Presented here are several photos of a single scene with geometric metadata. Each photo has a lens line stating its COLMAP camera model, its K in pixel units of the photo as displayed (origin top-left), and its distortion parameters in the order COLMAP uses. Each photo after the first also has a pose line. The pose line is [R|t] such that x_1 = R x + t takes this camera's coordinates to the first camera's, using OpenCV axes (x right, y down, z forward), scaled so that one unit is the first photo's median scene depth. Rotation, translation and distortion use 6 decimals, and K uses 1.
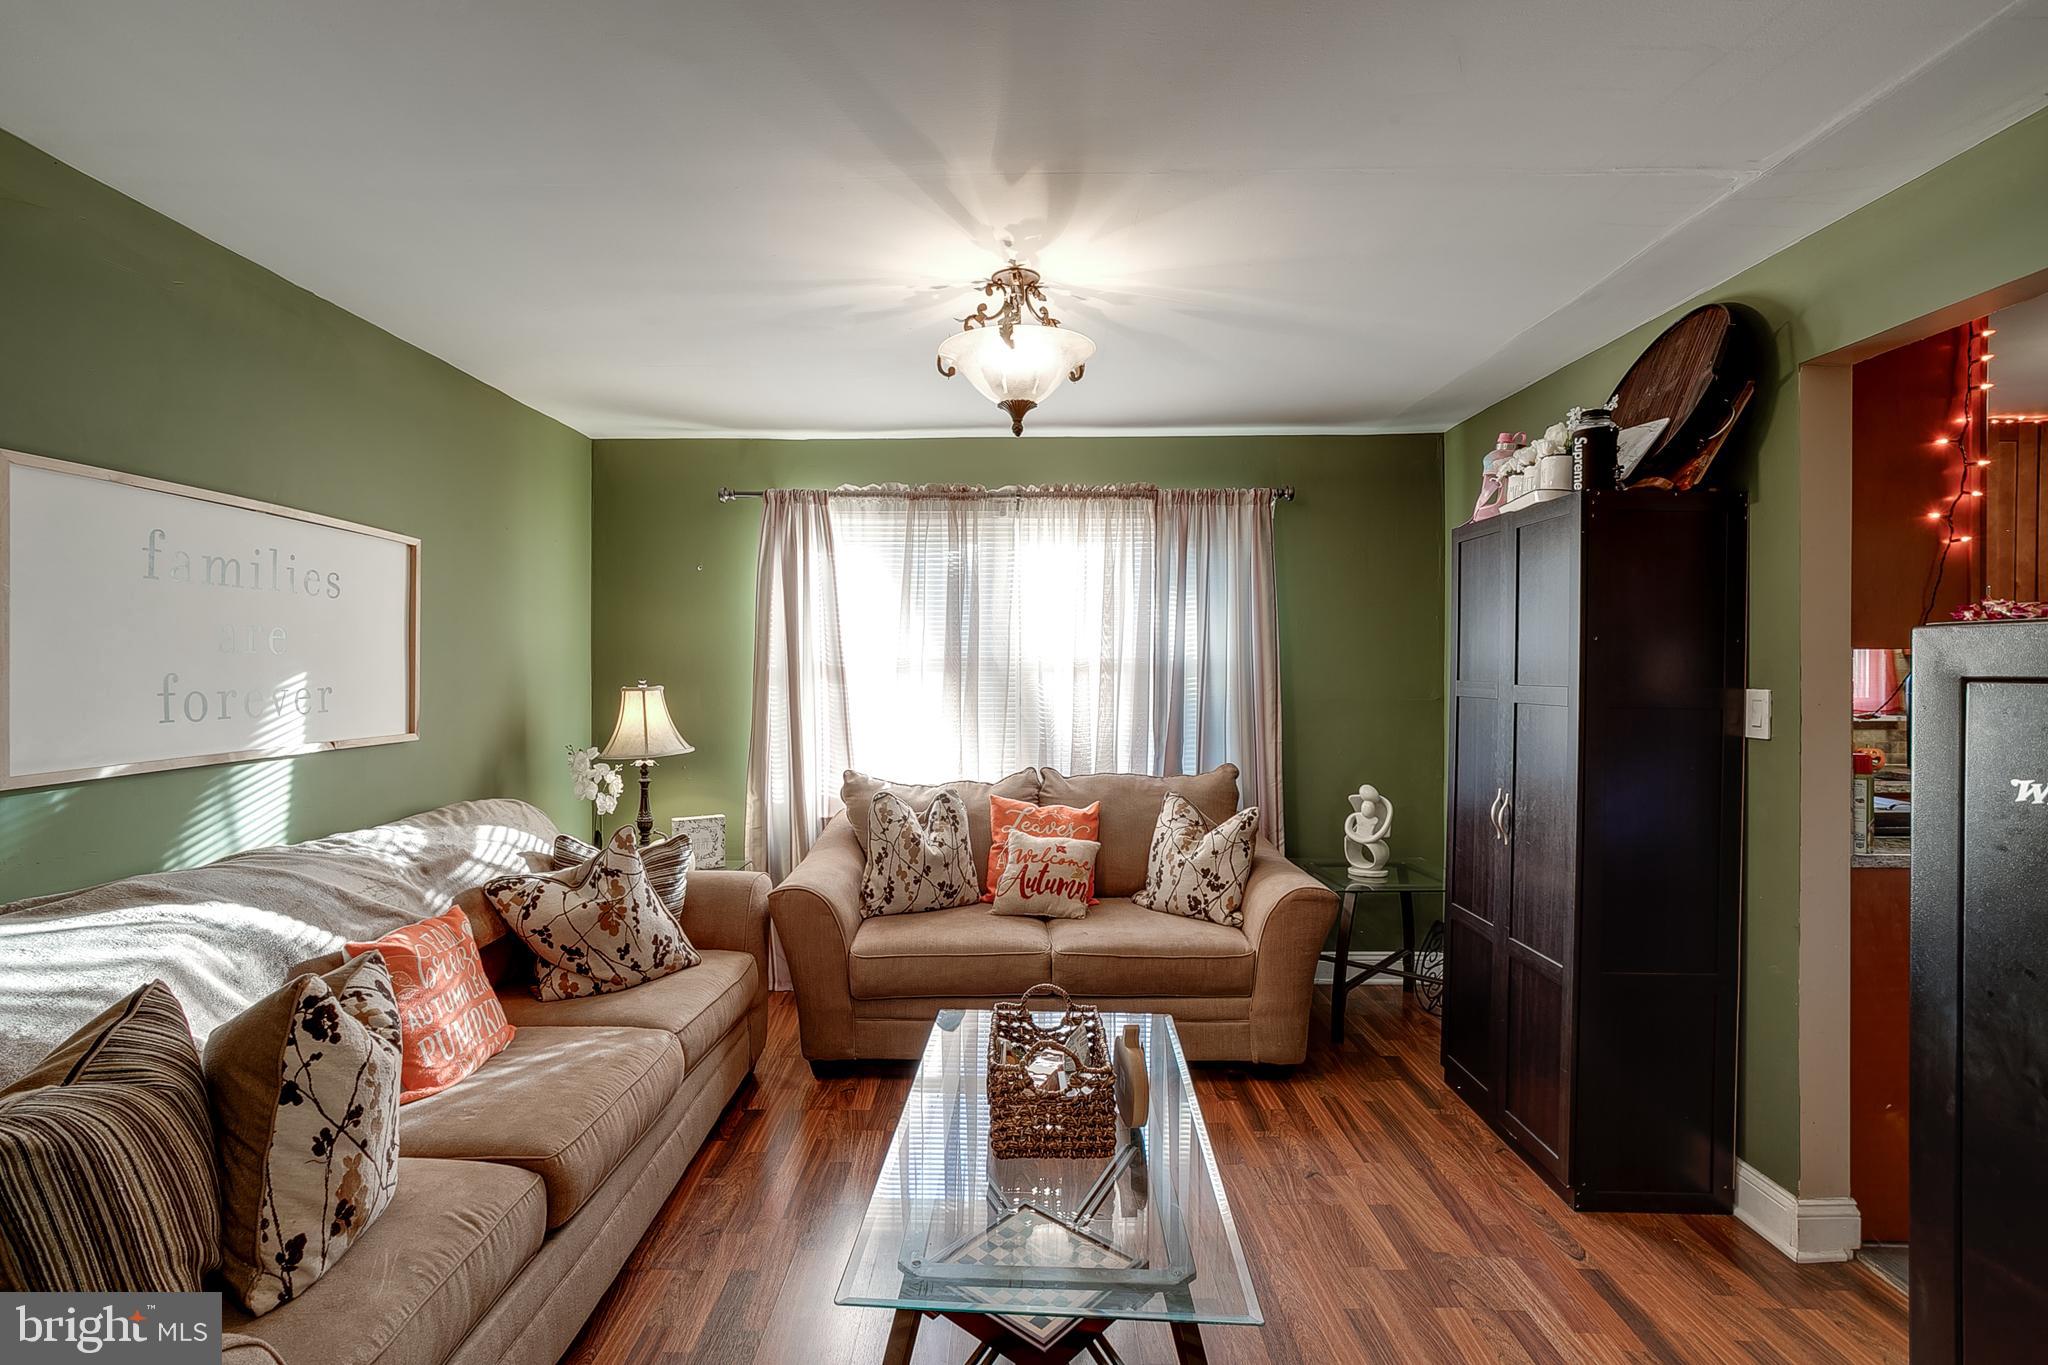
lens RADIAL K [[984.6, 0, 1026.9], [0, 984.6, 663.7], [0, 0, 1]] dist [0.001164, 0.000731]
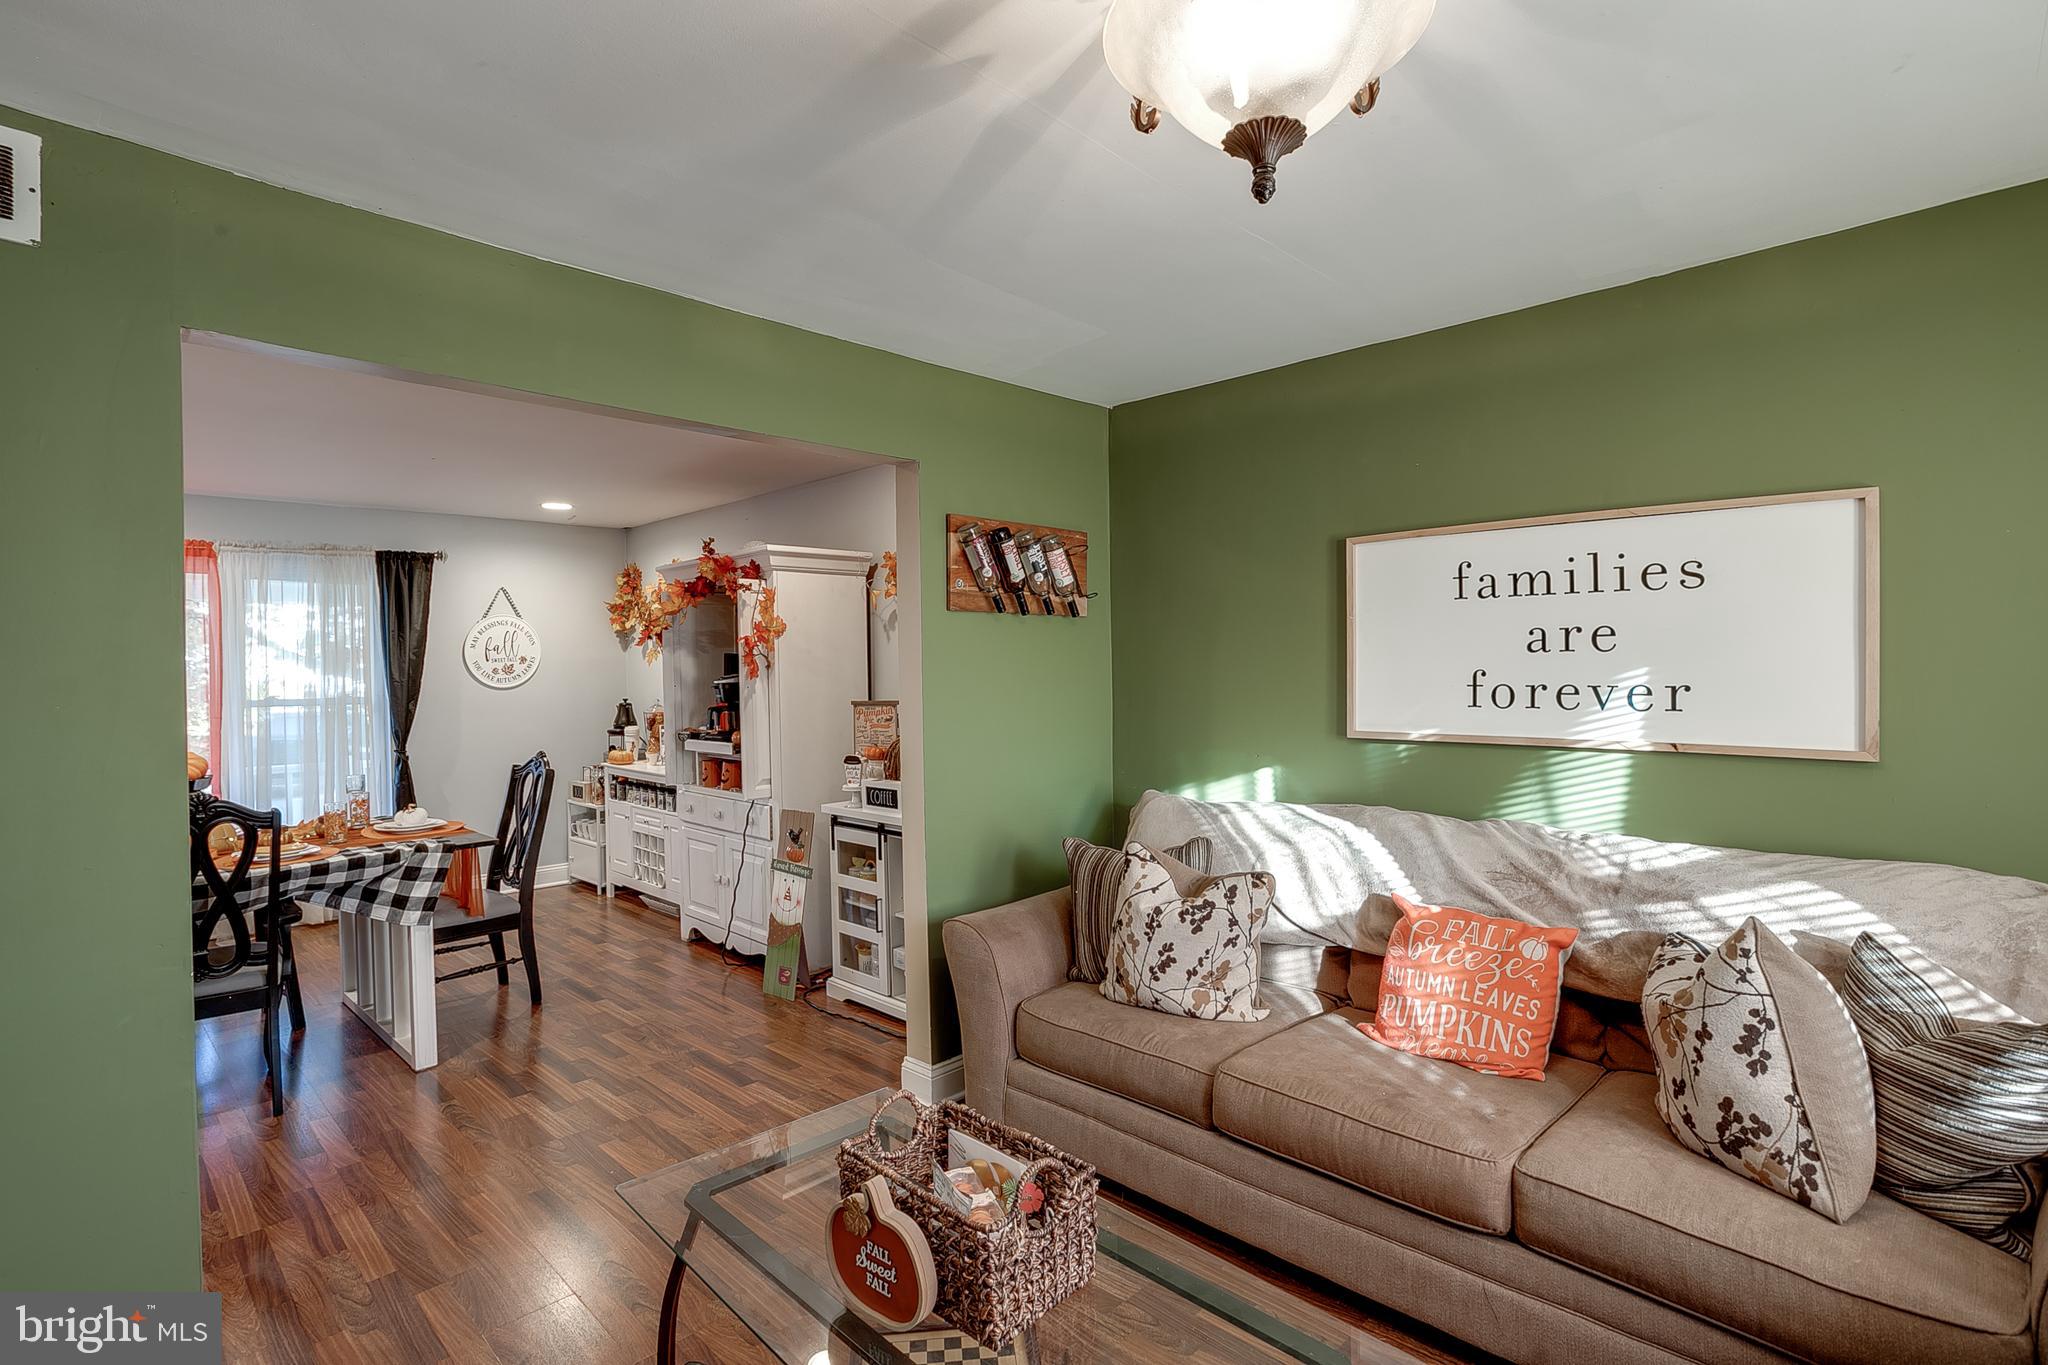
lens RADIAL K [[984.6, 0, 1026.9], [0, 984.6, 663.7], [0, 0, 1]] dist [0.001164, 0.000731]
pose [[-0.702605, 0.008150, -0.711533, 0.419368], [0.018723, 0.999800, -0.007036, -0.000208], [0.711334, -0.018266, -0.702617, 1.284927]]
